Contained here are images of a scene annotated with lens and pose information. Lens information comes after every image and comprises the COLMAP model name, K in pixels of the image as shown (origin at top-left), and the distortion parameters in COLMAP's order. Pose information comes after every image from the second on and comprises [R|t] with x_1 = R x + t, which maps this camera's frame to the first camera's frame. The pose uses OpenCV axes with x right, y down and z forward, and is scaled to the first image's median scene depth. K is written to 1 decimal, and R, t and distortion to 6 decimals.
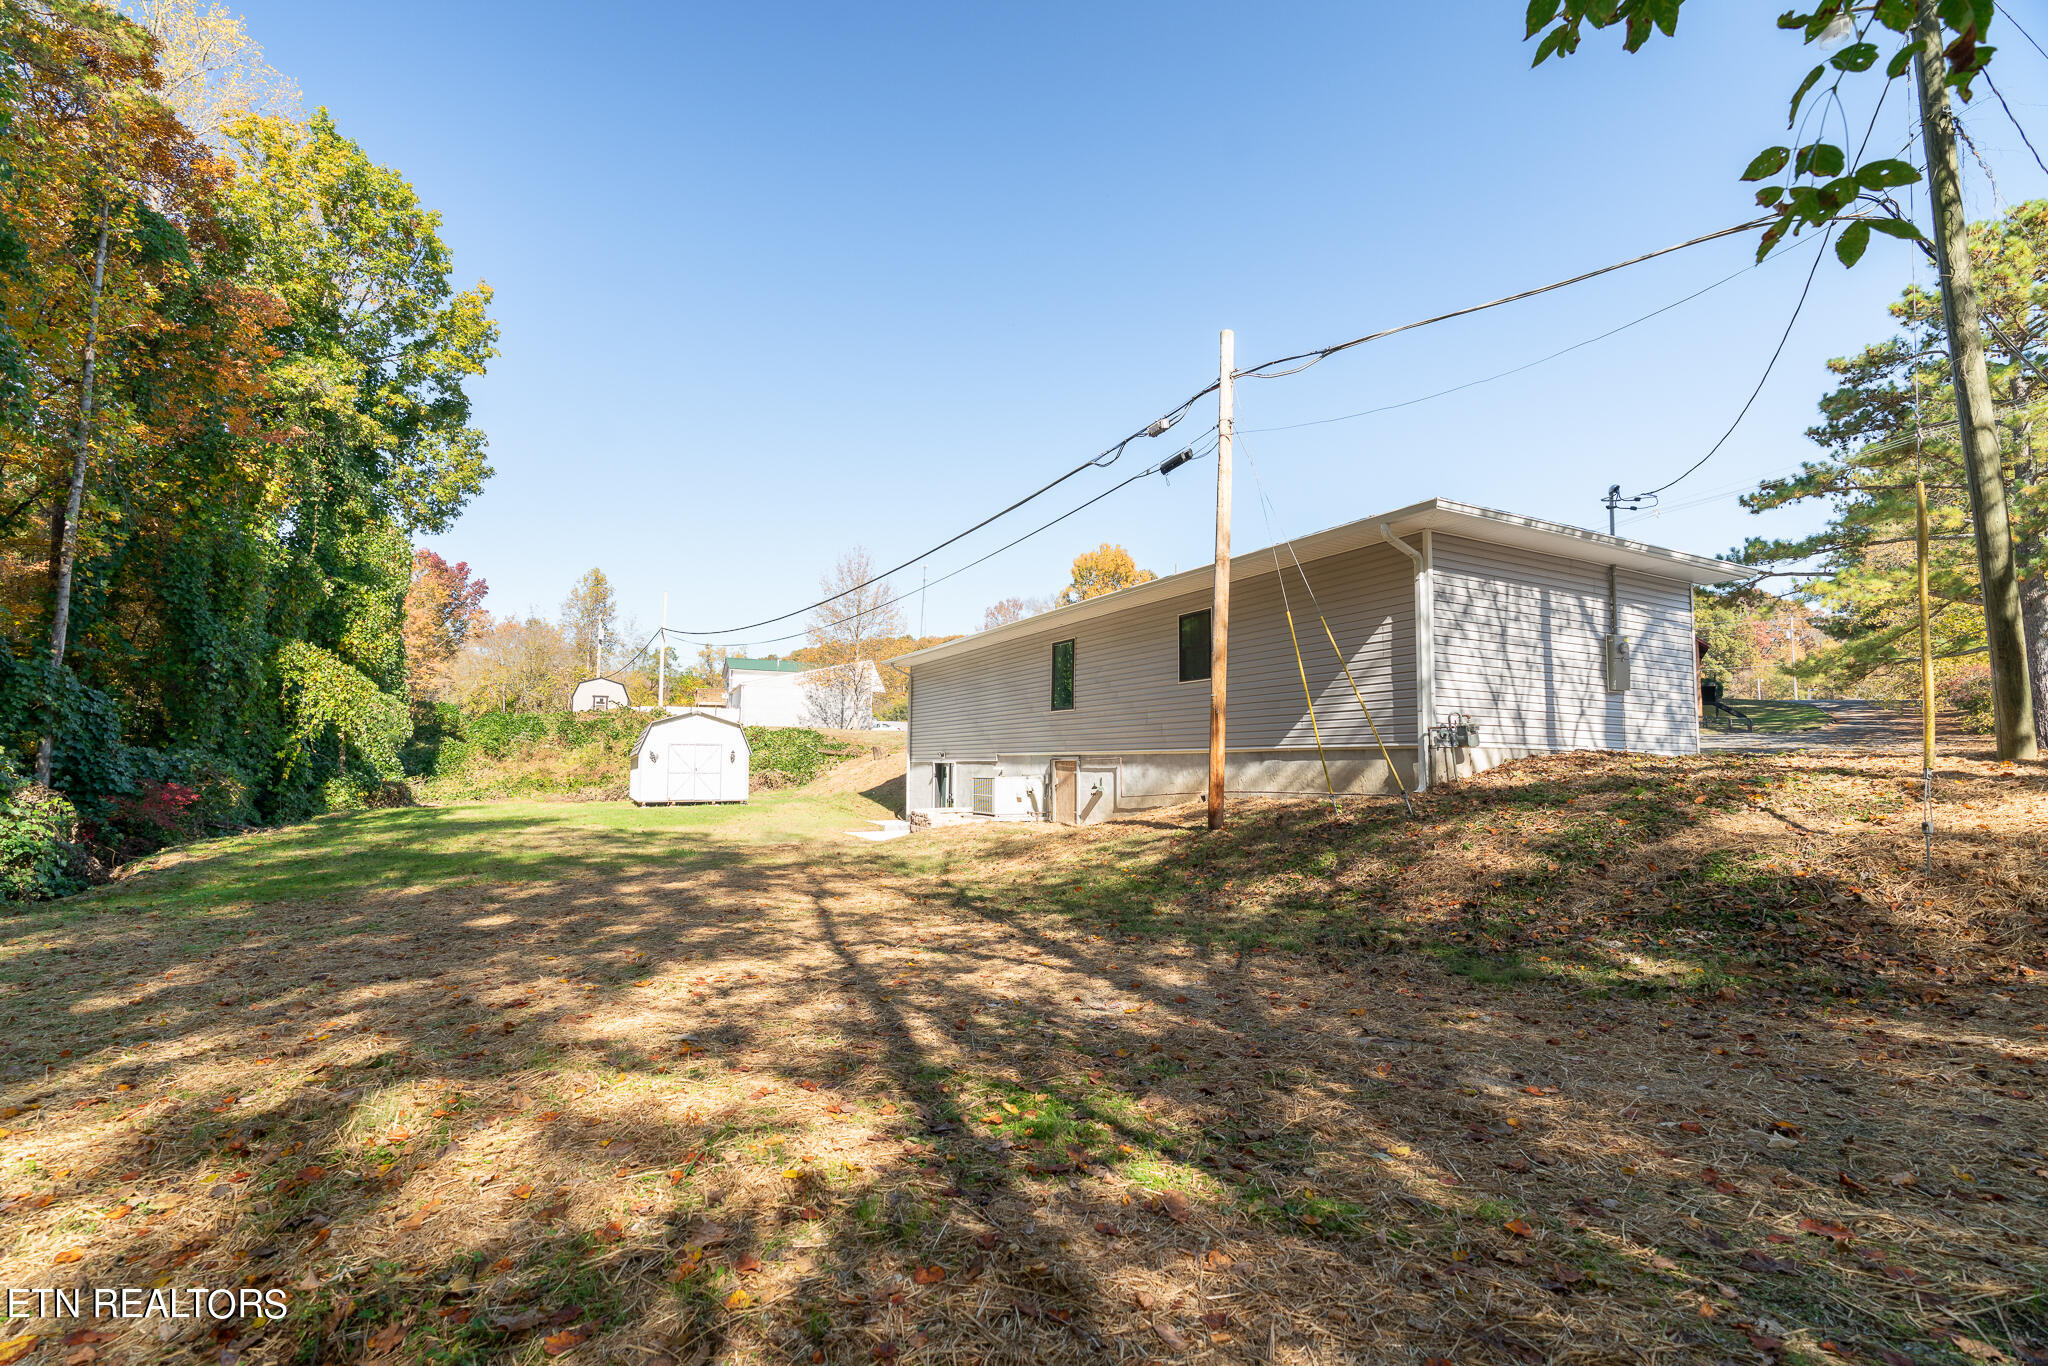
lens RADIAL K [[930.4, 0, 1027.3], [0, 930.4, 684.3], [0, 0, 1]] dist [-0.006278, 0.000857]
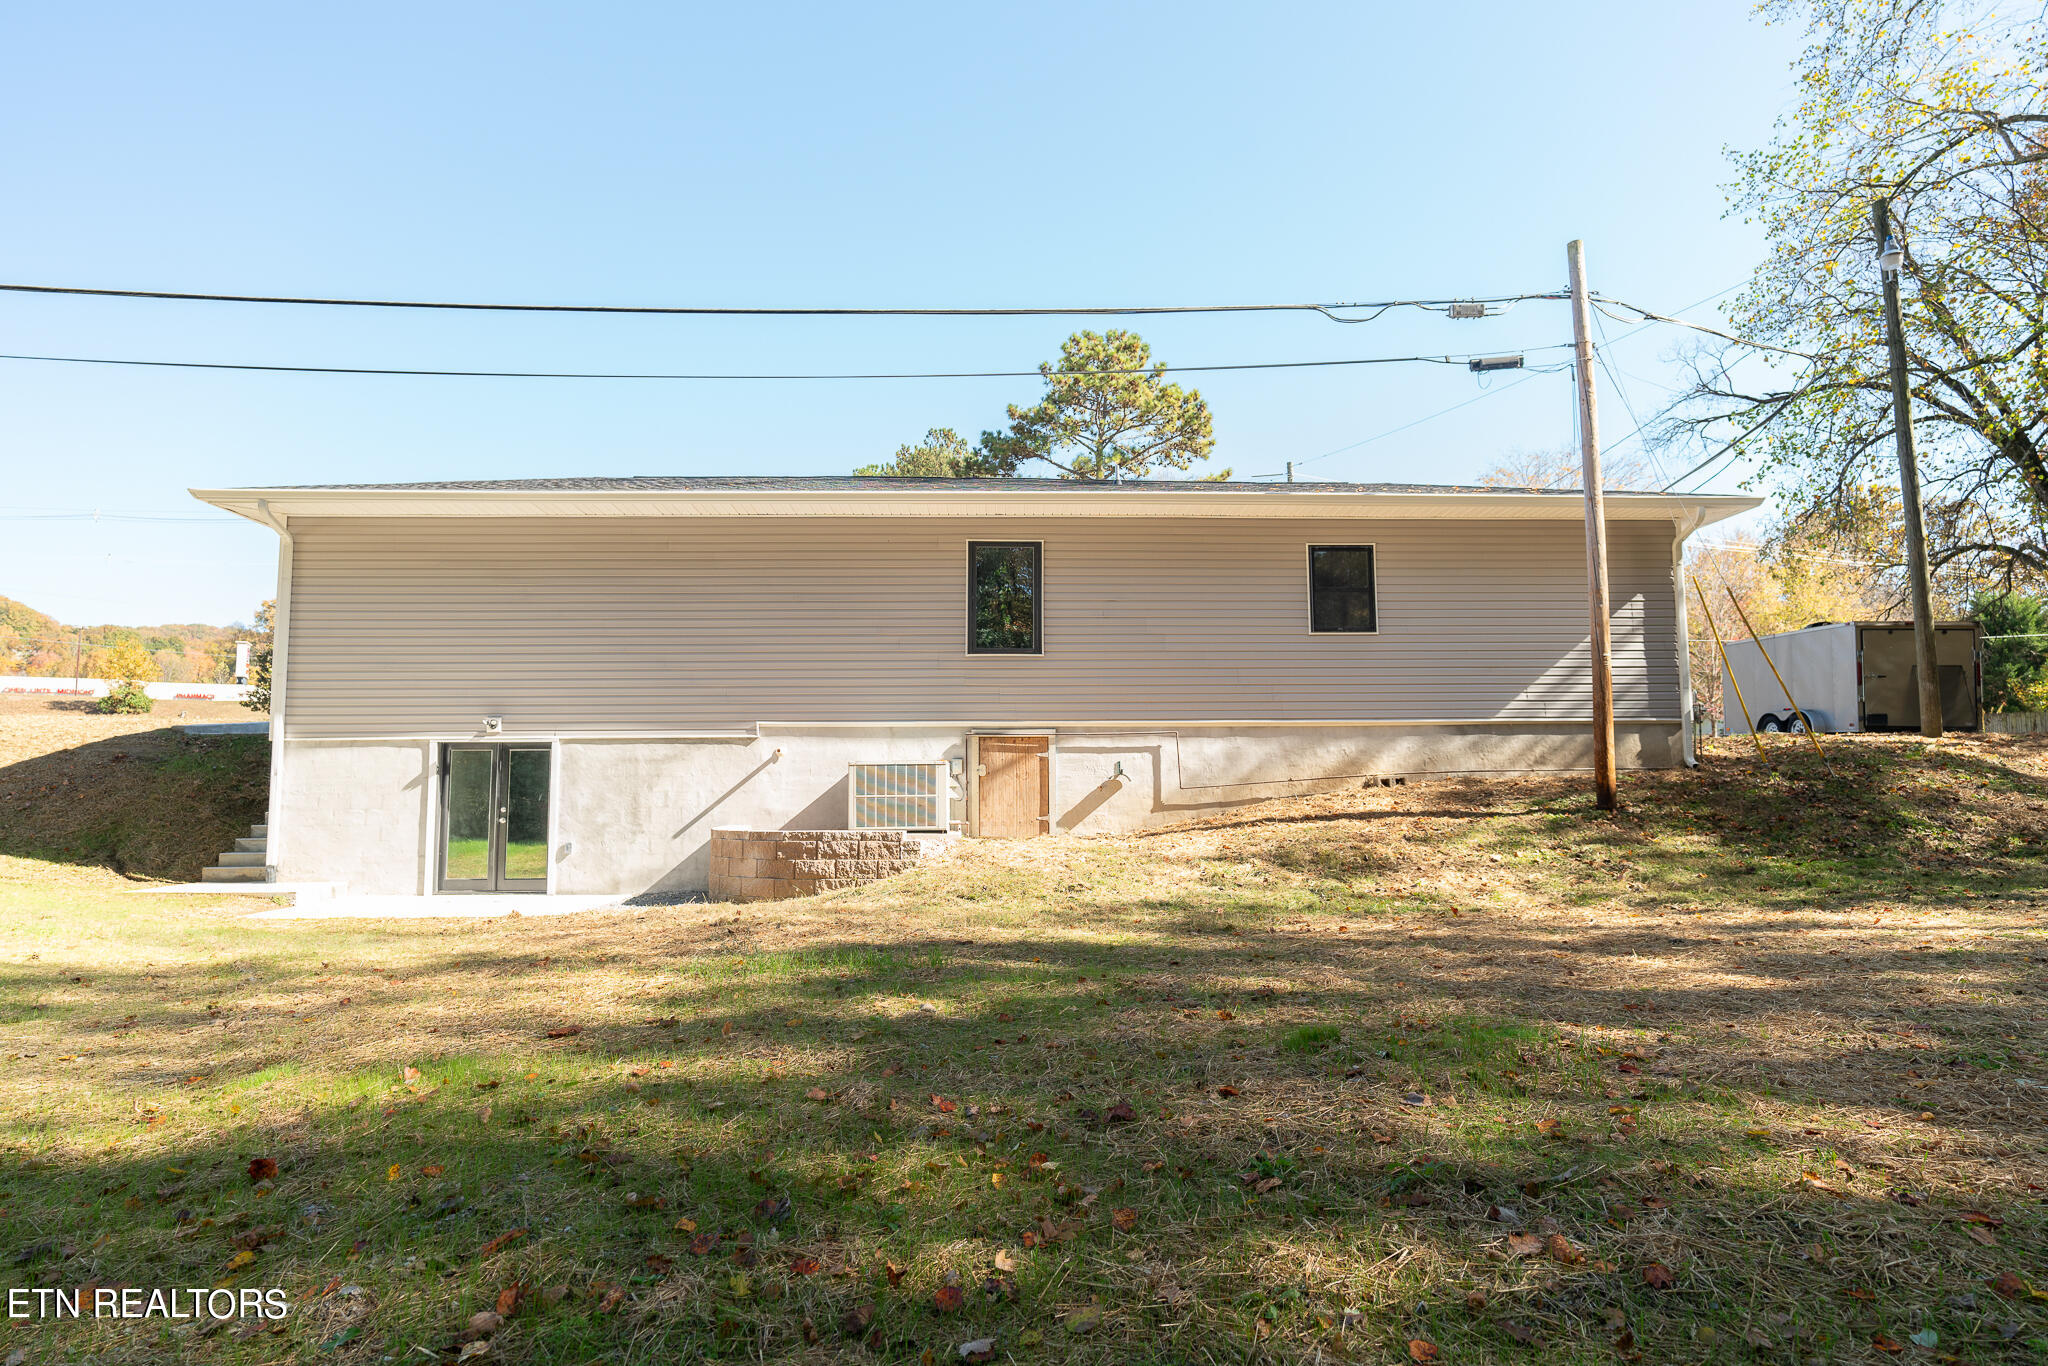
lens RADIAL K [[1166.9, 0, 1024.1], [0, 1166.9, 681.7], [0, 0, 1]] dist [0.001353, 0.000108]
pose [[0.427620, 0.079759, 0.900433, -0.390207], [-0.071249, 0.995975, -0.054386, 0.052443], [-0.901146, -0.040899, 0.431582, 0.393544]]
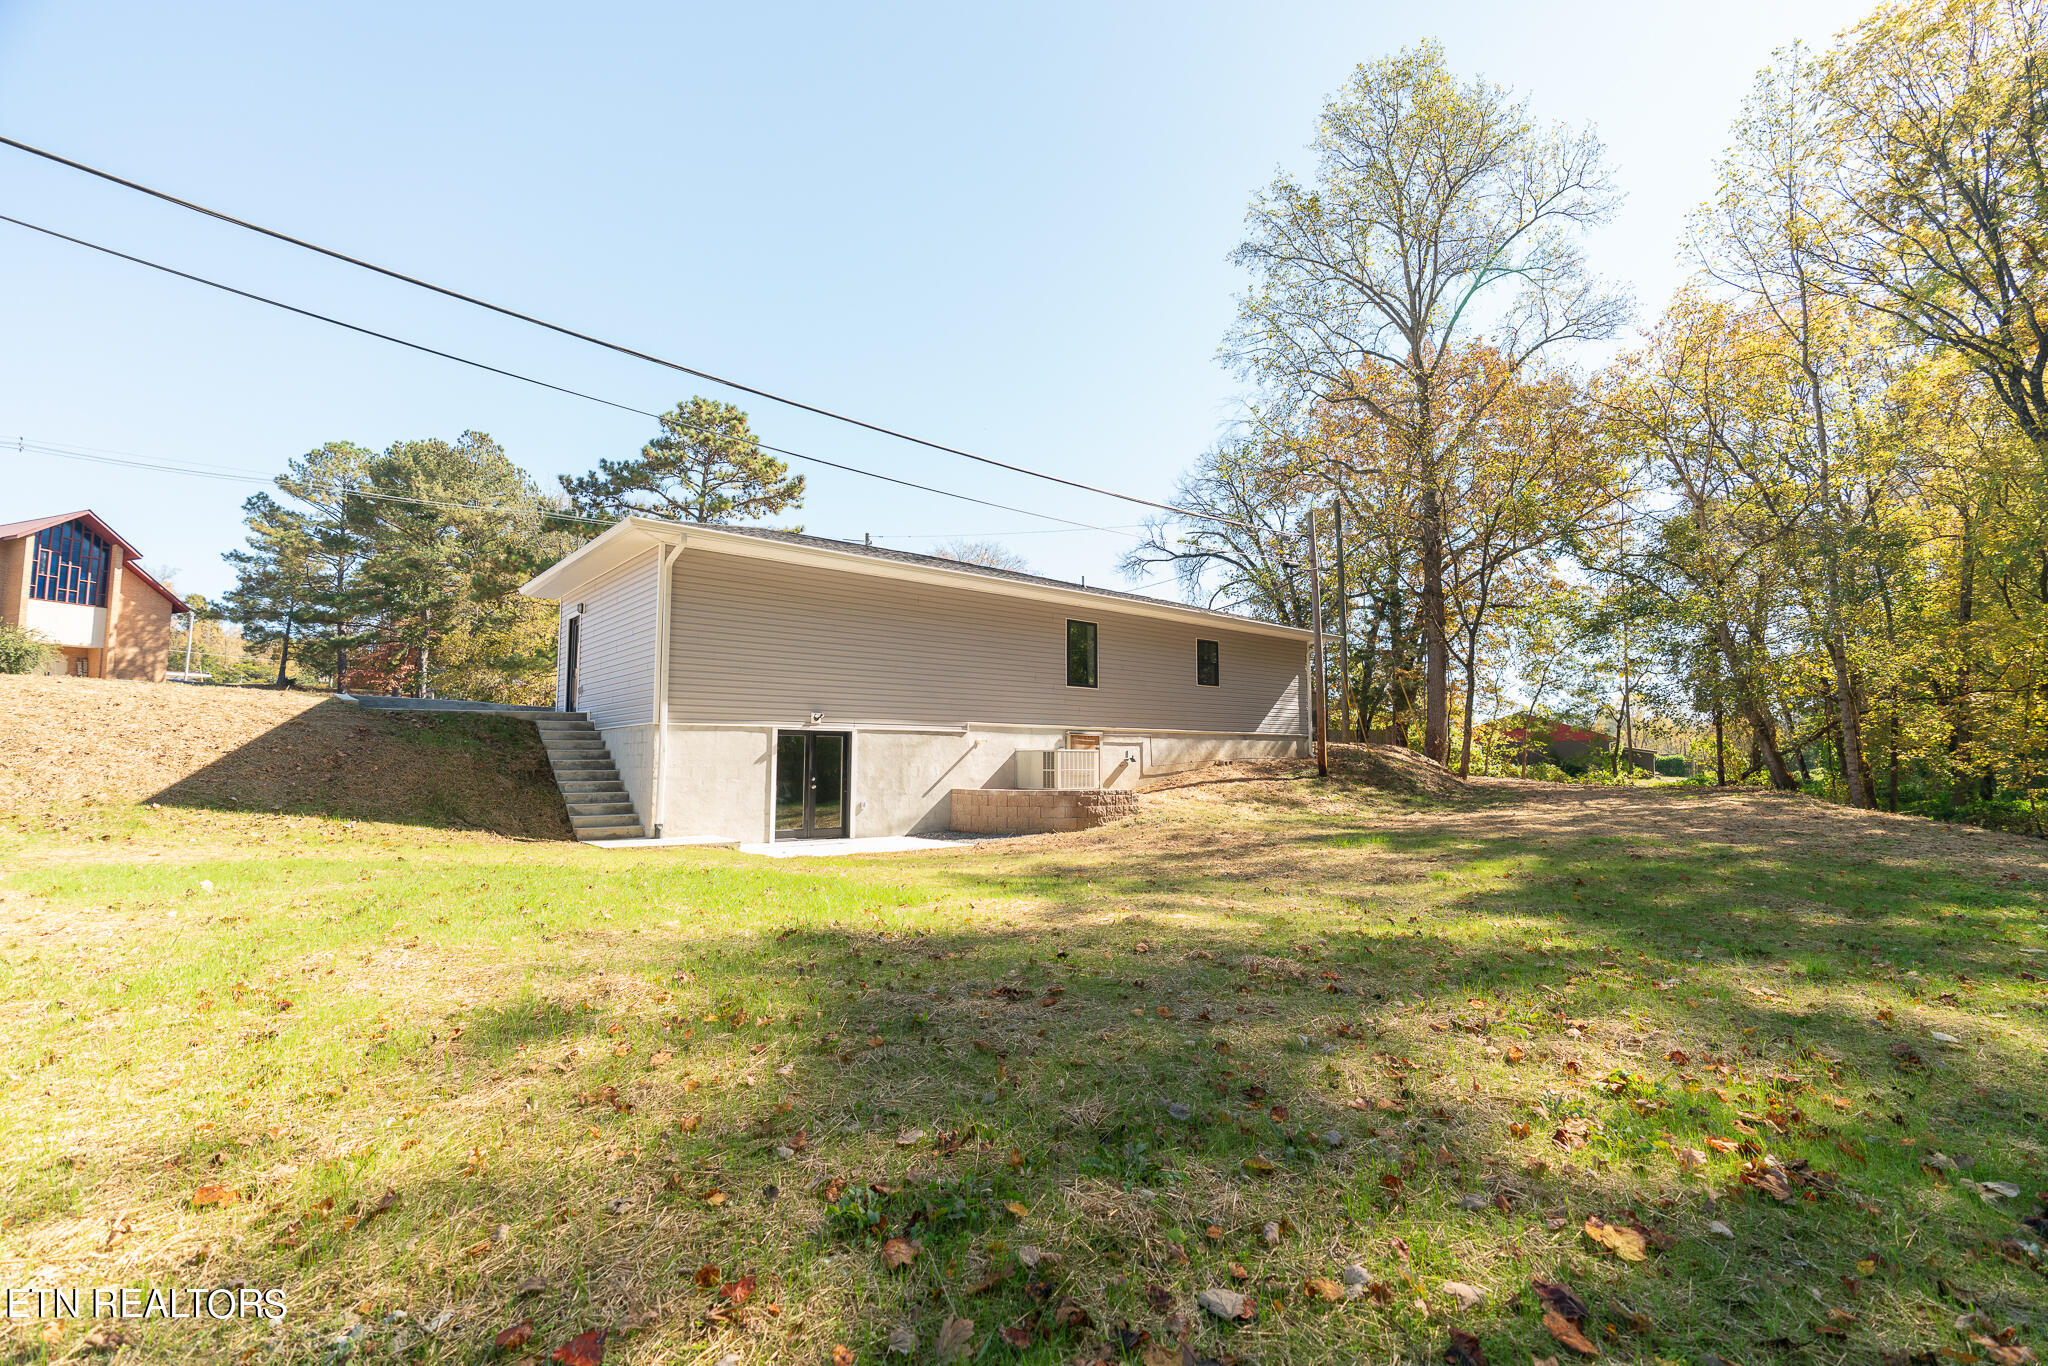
lens RADIAL K [[930.4, 0, 1025.9], [0, 930.4, 681.8], [0, 0, 1]] dist [-0.006278, 0.000857]
pose [[-0.224892, 0.083134, 0.970831, -0.582820], [-0.085320, 0.990847, -0.104612, 0.082849], [-0.970641, -0.106357, -0.215740, 0.774739]]
